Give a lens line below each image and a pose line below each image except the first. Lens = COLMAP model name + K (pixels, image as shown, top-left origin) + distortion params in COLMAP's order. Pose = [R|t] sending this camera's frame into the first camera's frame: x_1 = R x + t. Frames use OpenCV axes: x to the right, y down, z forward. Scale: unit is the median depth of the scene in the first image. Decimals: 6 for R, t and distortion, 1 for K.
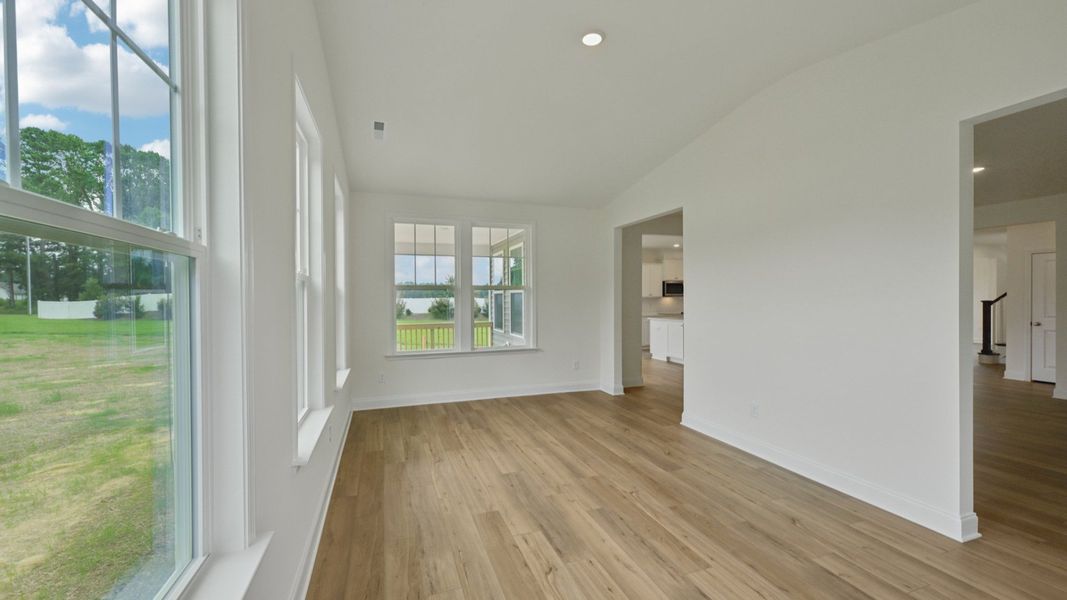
lens RADIAL K [[427.6, 0, 531.0], [0, 427.6, 301.4], [0, 0, 1]] dist [0.000560, -0.000078]
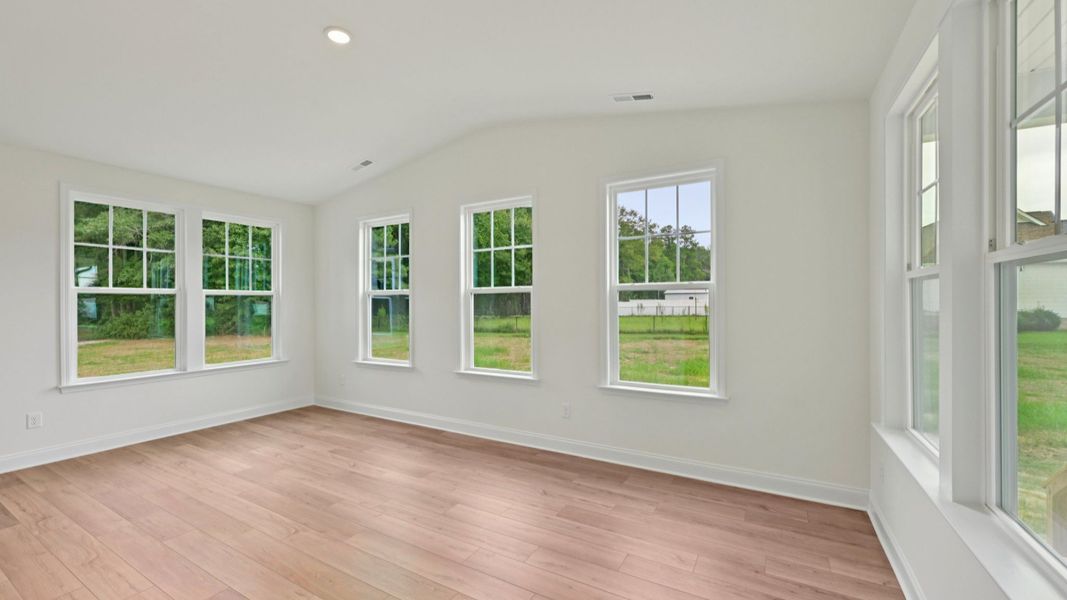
lens RADIAL K [[427.6, 0, 531.0], [0, 427.6, 301.4], [0, 0, 1]] dist [0.000560, -0.000078]
pose [[-0.763561, 0.006158, -0.645706, 0.447564], [0.002548, 0.999975, 0.006523, -0.020313], [0.645731, 0.003336, -0.763558, 2.053530]]
